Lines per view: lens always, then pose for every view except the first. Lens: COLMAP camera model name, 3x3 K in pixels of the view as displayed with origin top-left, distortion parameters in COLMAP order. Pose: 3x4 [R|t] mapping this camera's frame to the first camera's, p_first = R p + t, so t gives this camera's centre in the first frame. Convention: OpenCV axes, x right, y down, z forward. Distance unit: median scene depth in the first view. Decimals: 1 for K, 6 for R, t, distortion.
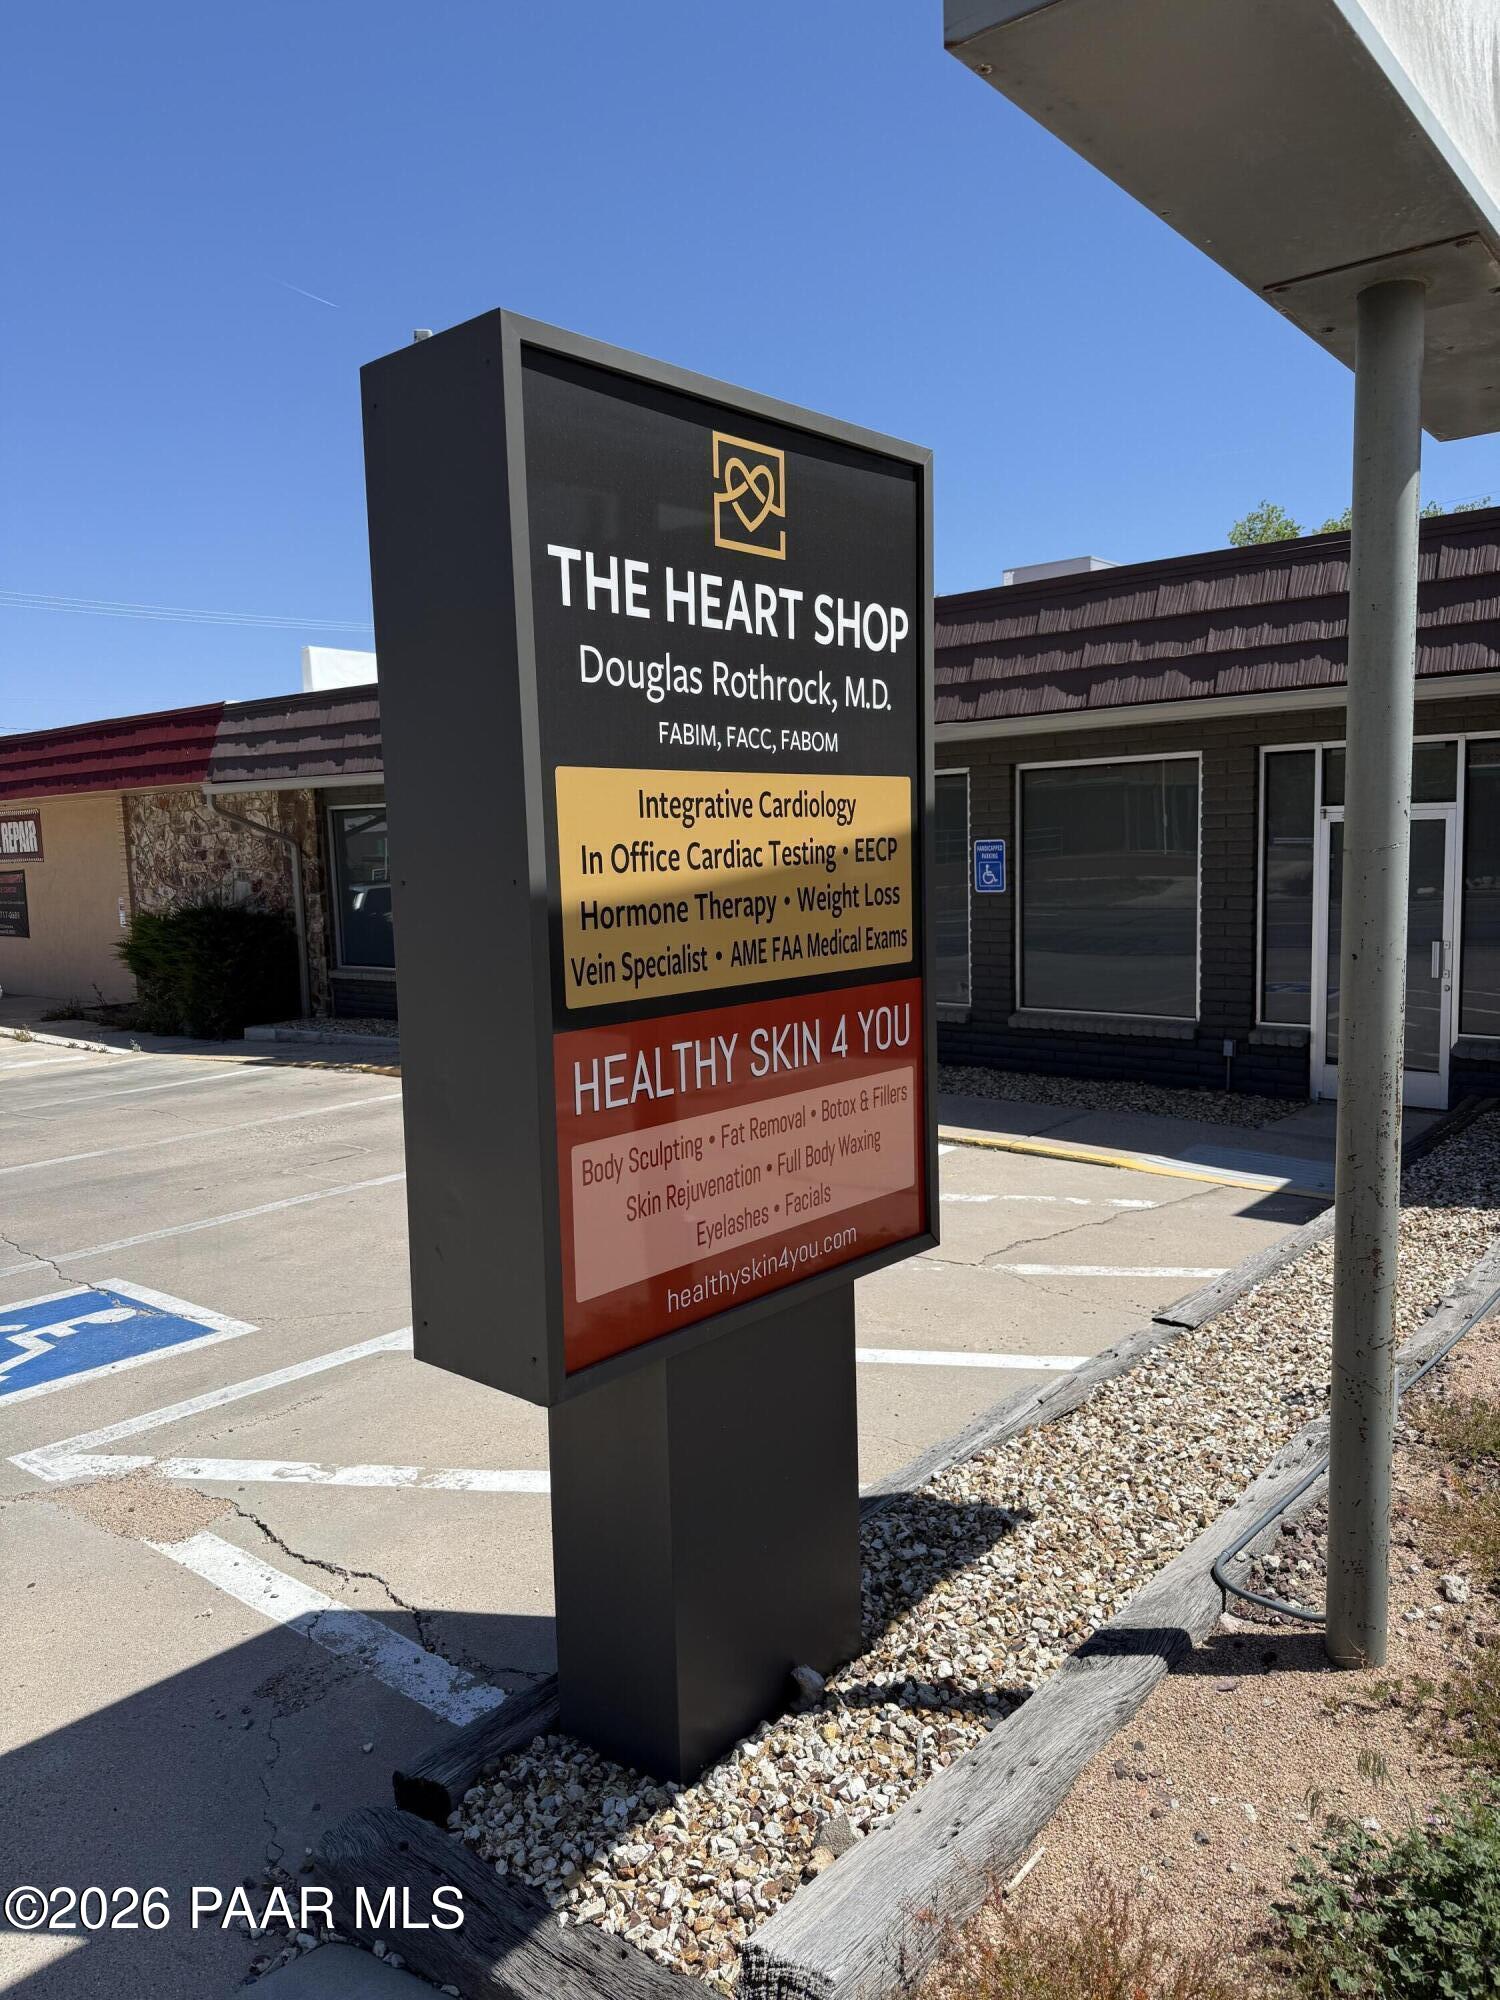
lens RADIAL K [[1381.7, 0, 750.0], [0, 1381.7, 1000.0], [0, 0, 1]] dist [0.150998, -0.234936]
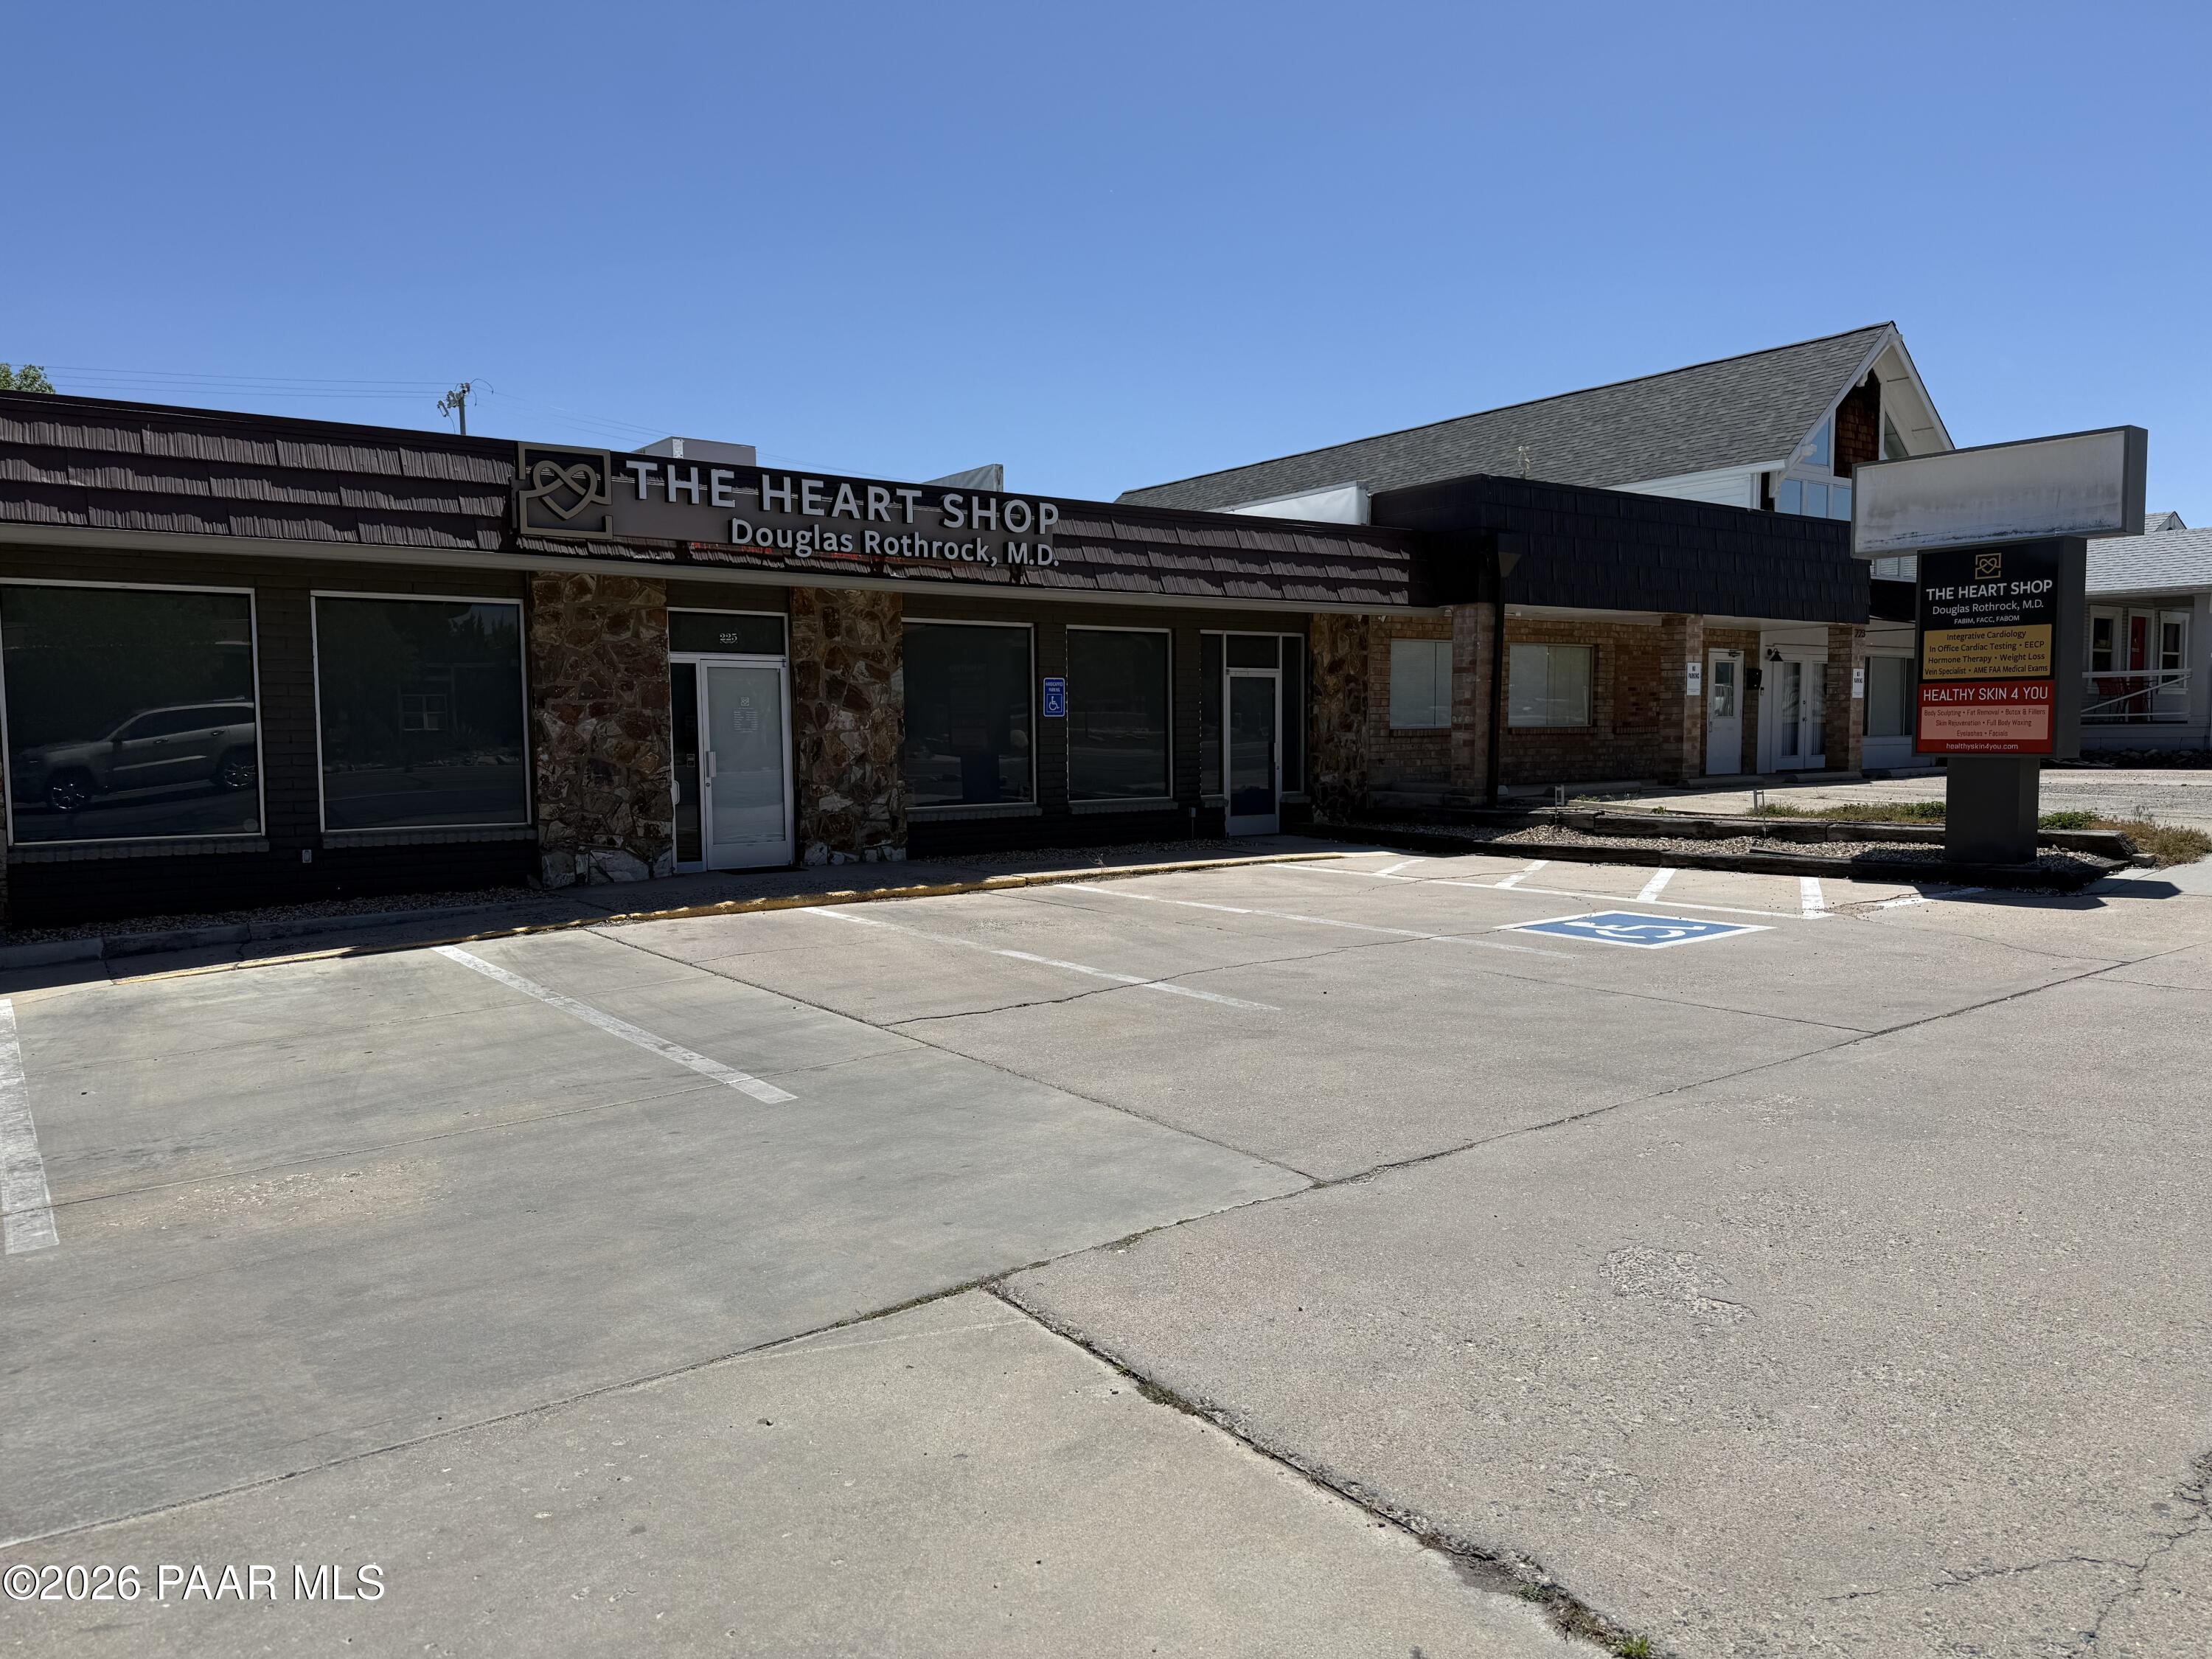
lens RADIAL K [[1528.1, 0, 1106.0], [0, 1528.1, 829.5], [0, 0, 1]] dist [0.150998, -0.234936]
pose [[0.252170, -0.038450, 0.966919, -0.888260], [0.110405, 0.993829, 0.010726, 0.015176], [-0.961364, 0.104048, 0.254859, 0.411710]]
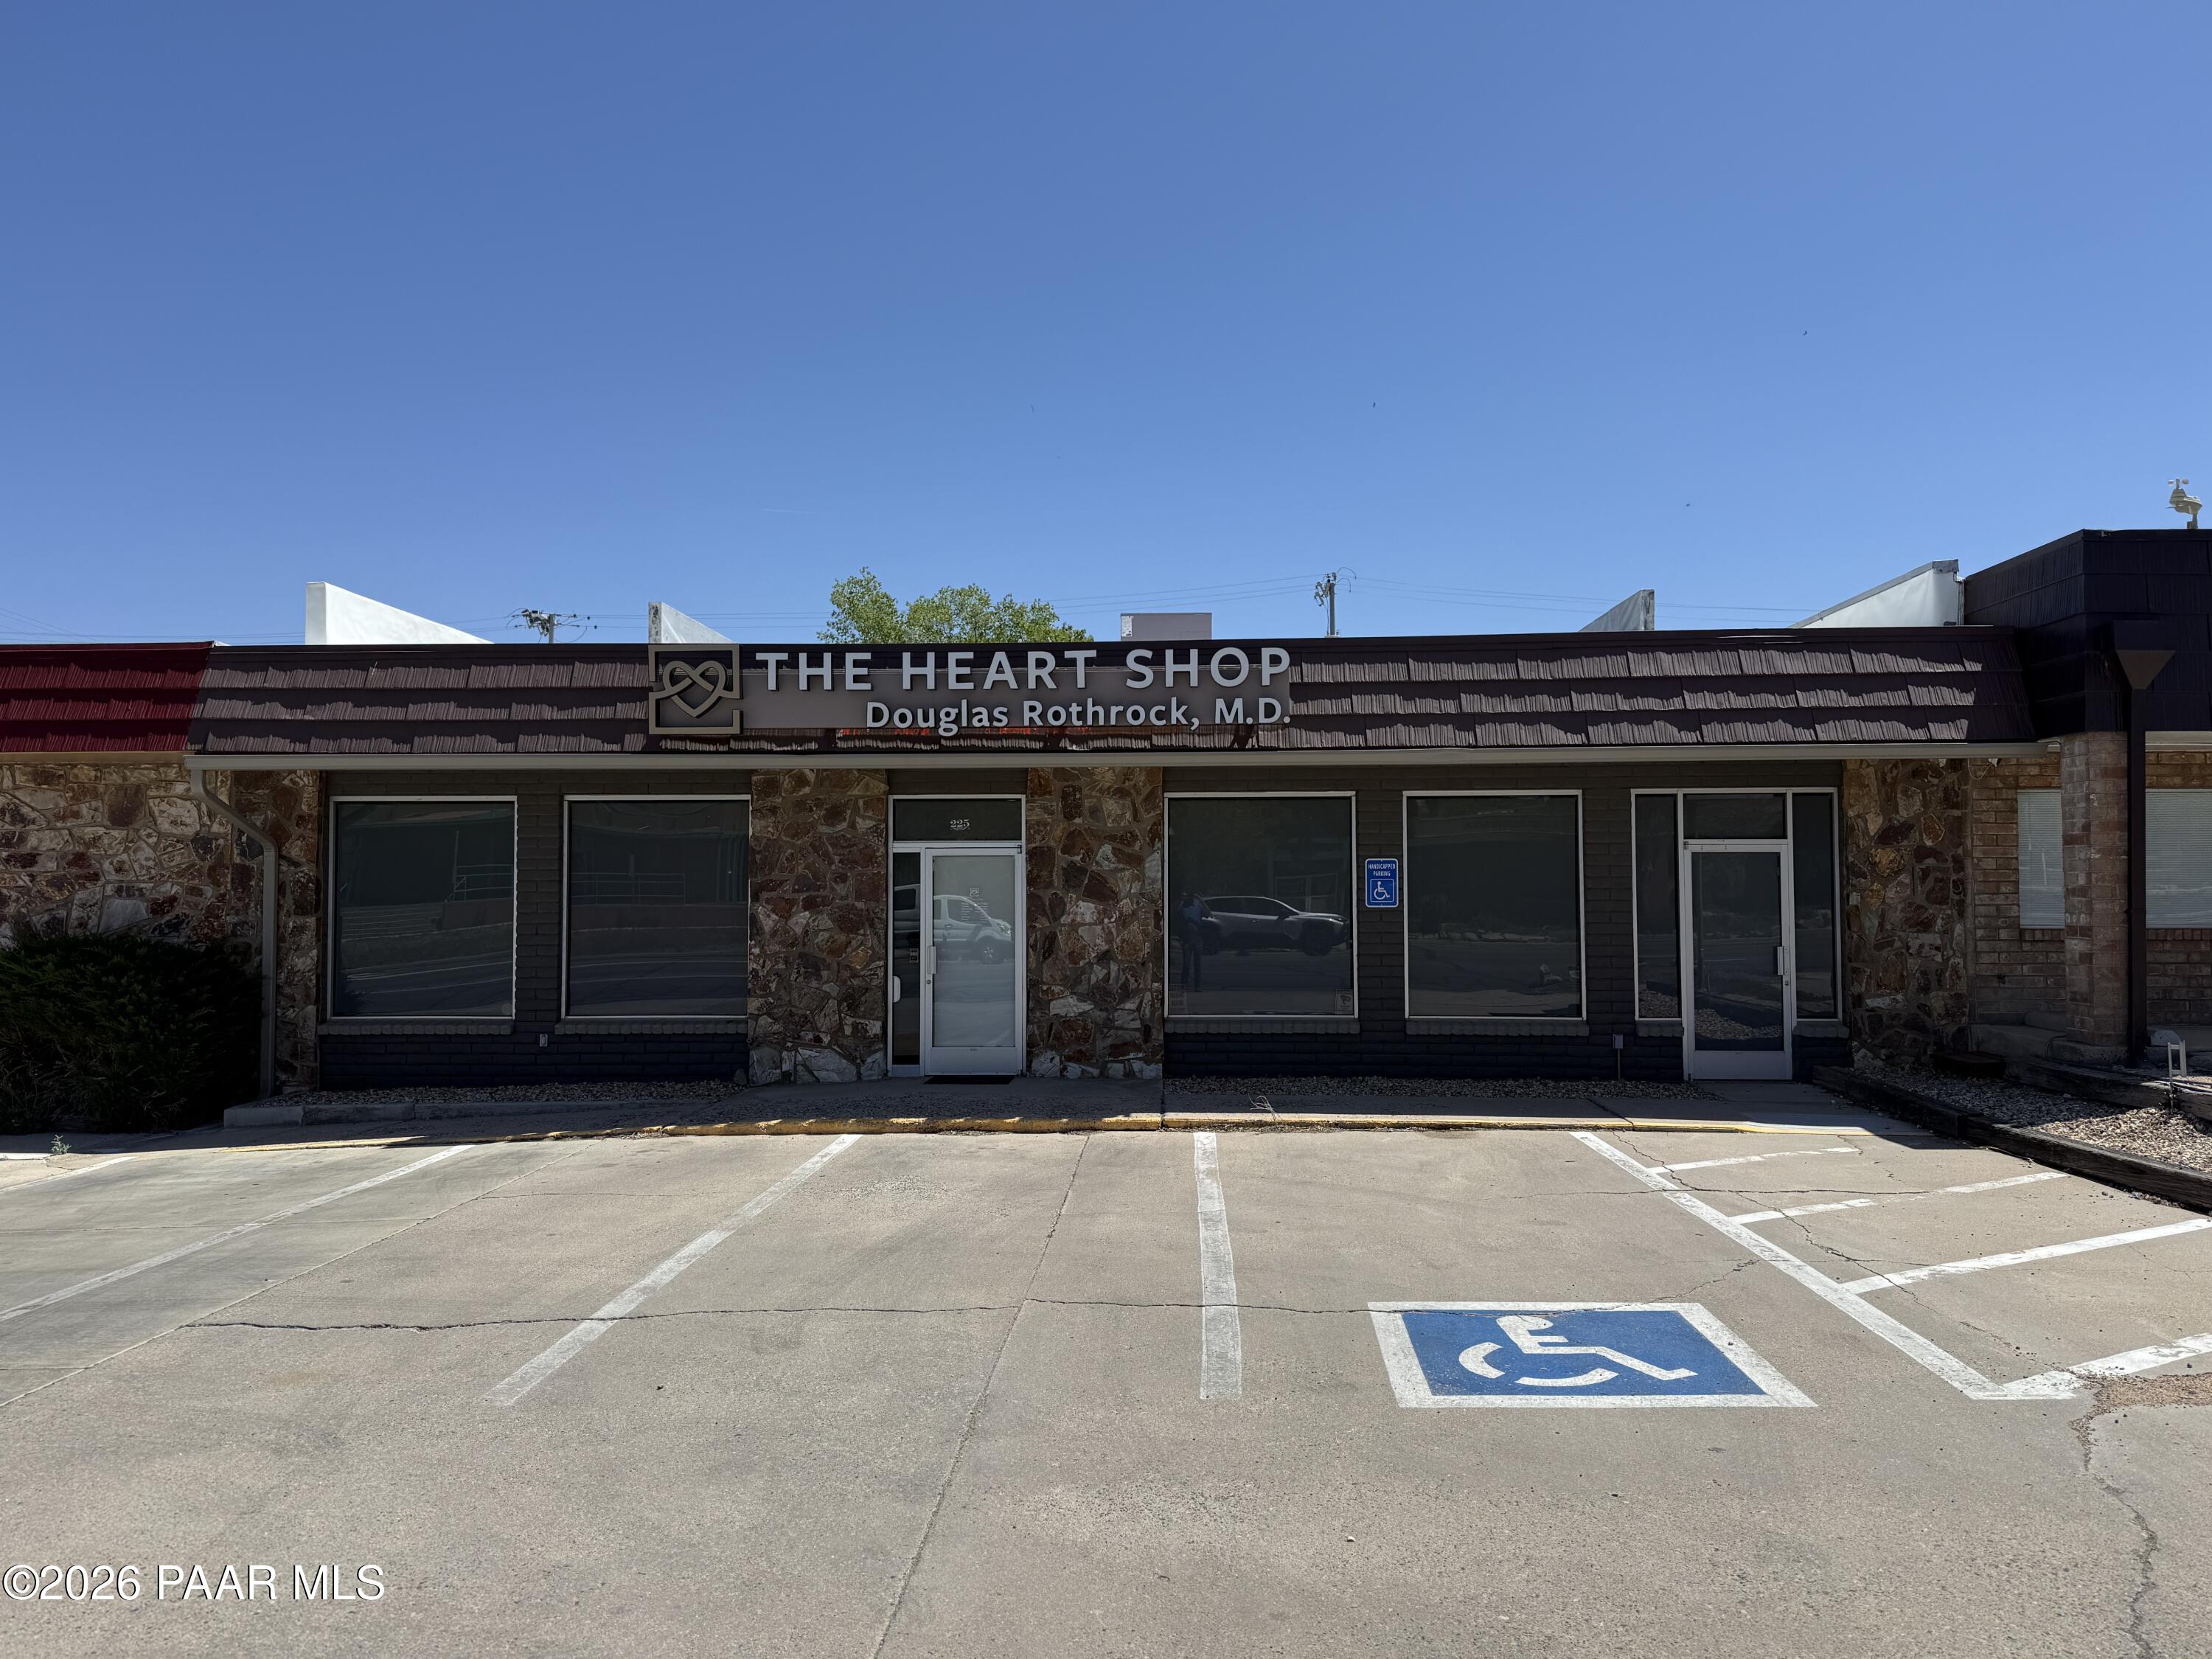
lens RADIAL K [[1528.1, 0, 1106.0], [0, 1528.1, 829.5], [0, 0, 1]] dist [0.150998, -0.234936]
pose [[0.801502, 0.049941, 0.595904, -0.495153], [0.048545, 0.987784, -0.148077, 0.019433], [-0.596019, 0.147612, 0.789286, 0.132982]]
